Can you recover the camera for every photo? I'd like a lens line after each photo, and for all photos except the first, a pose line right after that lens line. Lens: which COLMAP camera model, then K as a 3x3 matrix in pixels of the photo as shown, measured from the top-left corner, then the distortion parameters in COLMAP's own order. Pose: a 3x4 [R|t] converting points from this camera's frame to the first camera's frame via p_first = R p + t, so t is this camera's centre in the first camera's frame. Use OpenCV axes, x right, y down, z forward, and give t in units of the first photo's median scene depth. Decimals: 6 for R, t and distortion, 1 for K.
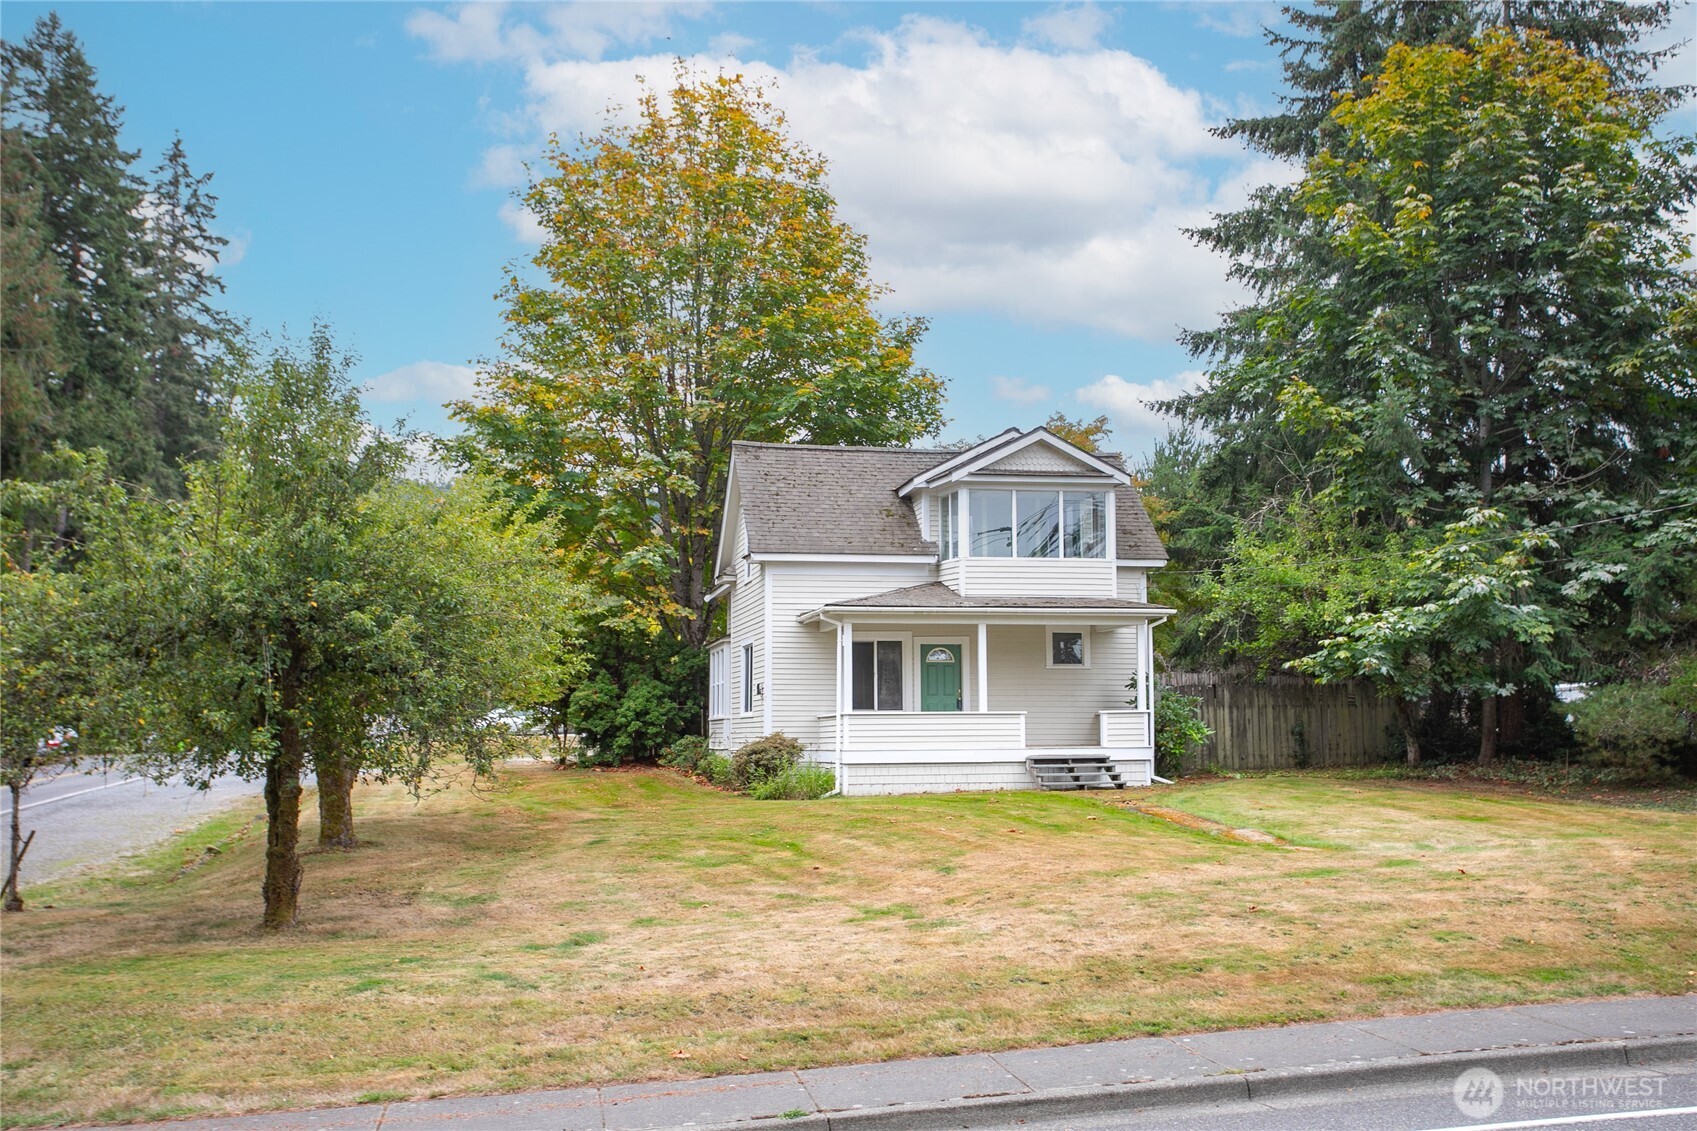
lens RADIAL K [[1735.1, 0, 845.2], [0, 1735.1, 564.4], [0, 0, 1]] dist [0.009009, 0.000000]
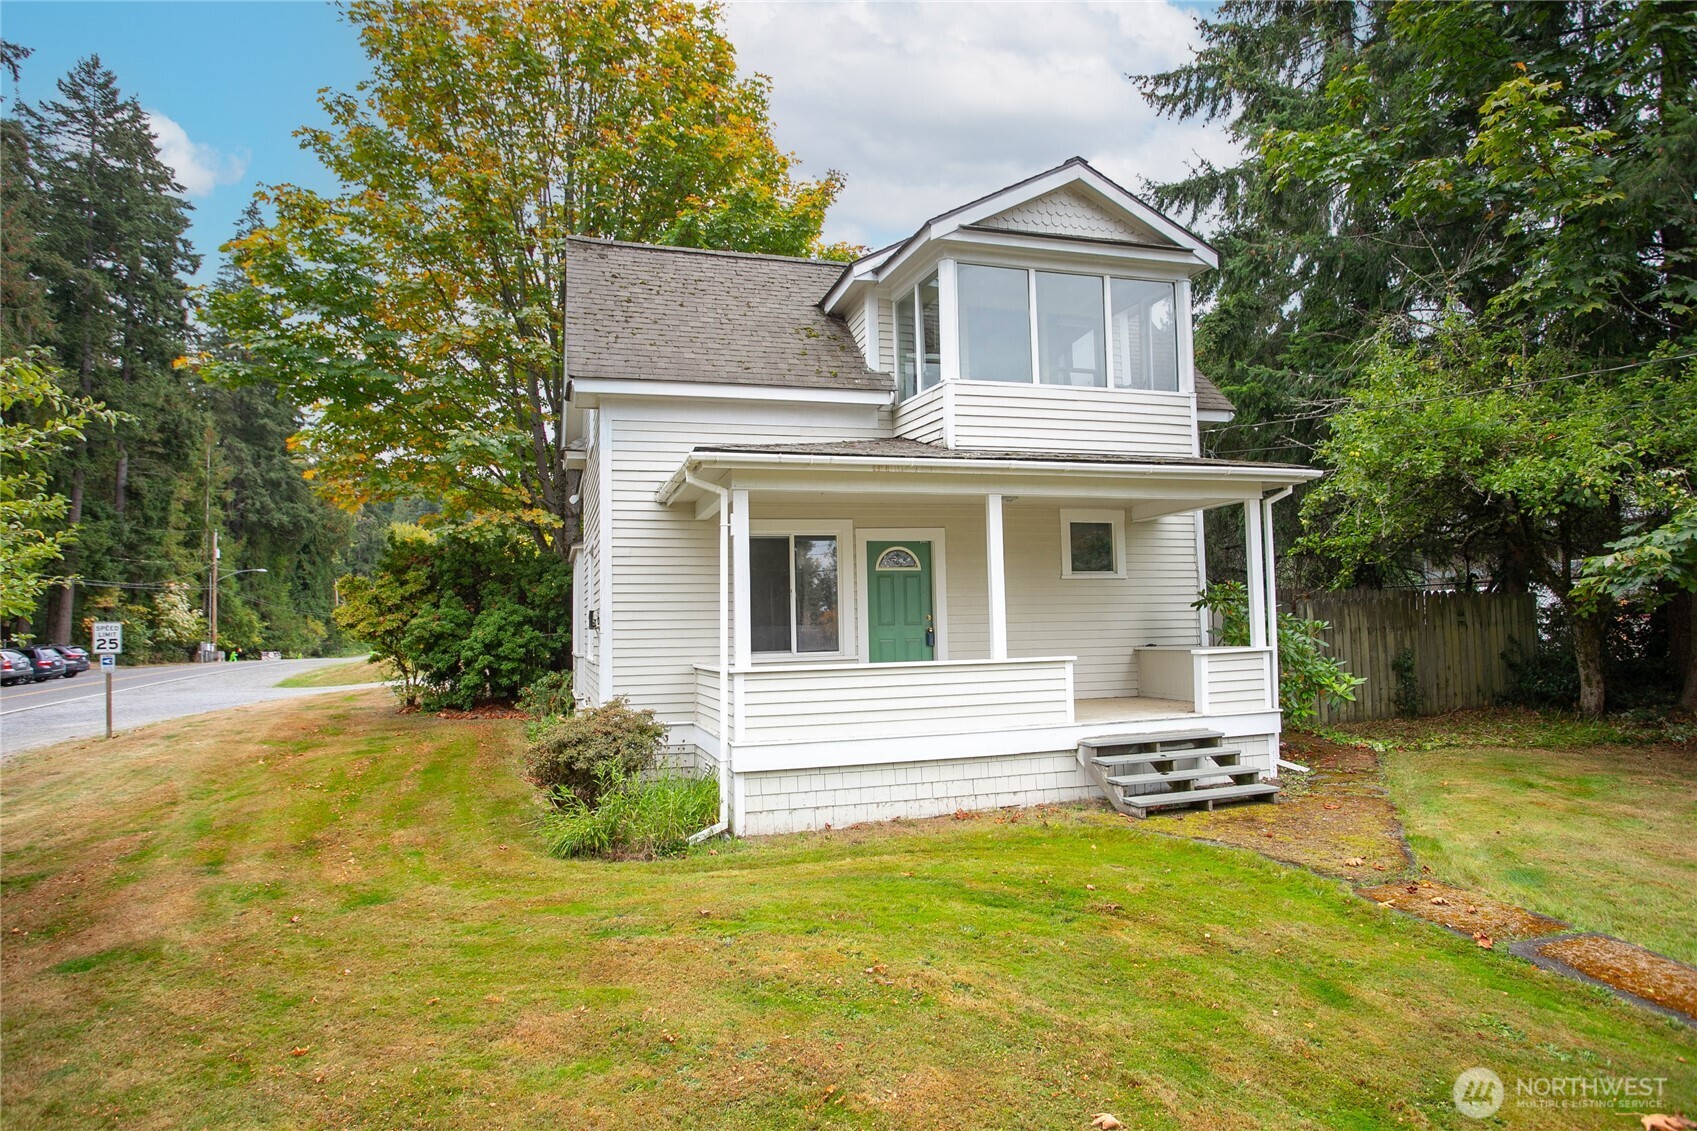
lens RADIAL K [[1070.1, 0, 854.6], [0, 1070.1, 559.3], [0, 0, 1]] dist [-0.032538, 0.003117]
pose [[0.995961, -0.011229, 0.089083, 0.006051], [0.008320, 0.999422, 0.032957, 0.040270], [-0.089402, -0.032083, 0.995479, 0.632755]]
